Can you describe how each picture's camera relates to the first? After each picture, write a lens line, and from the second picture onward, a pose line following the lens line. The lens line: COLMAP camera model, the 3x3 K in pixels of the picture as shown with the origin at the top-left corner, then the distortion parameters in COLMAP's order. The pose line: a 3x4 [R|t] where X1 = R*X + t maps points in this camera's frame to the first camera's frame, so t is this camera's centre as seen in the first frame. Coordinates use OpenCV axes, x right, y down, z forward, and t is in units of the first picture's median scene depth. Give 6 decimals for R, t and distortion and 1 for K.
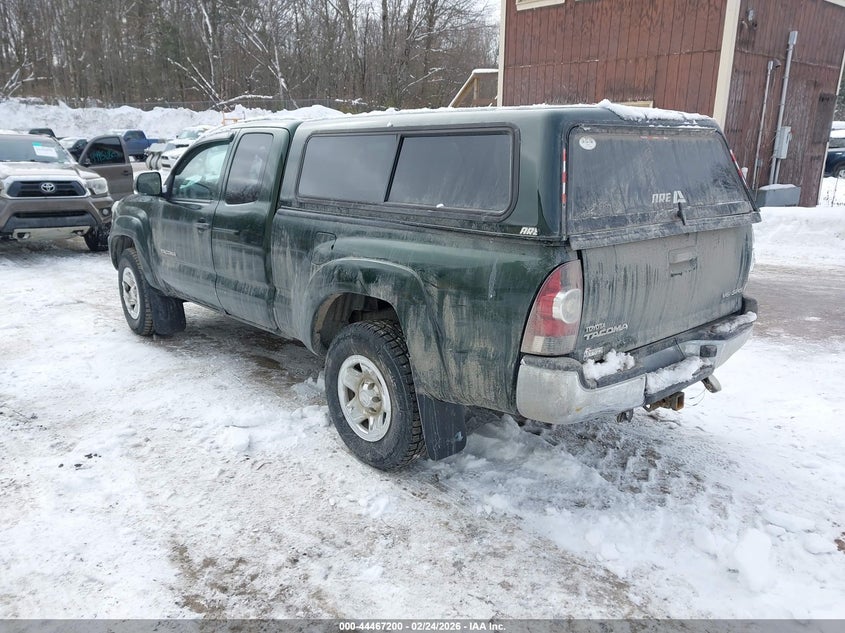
lens RADIAL K [[666.8, 0, 422.5], [0, 666.8, 316.5], [0, 0, 1]] dist [0.003322, 0.003133]
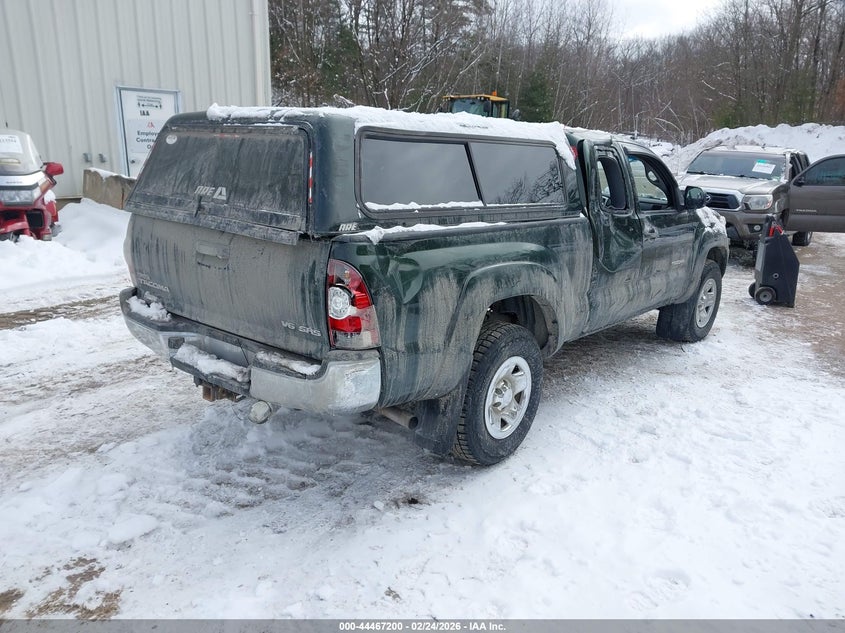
lens RADIAL K [[666.8, 0, 422.5], [0, 666.8, 316.5], [0, 0, 1]] dist [0.003322, 0.003133]
pose [[0.149625, 0.246234, -0.957591, 1.502243], [-0.281386, 0.939051, 0.197499, -0.300223], [0.947858, 0.239902, 0.209792, 1.160679]]
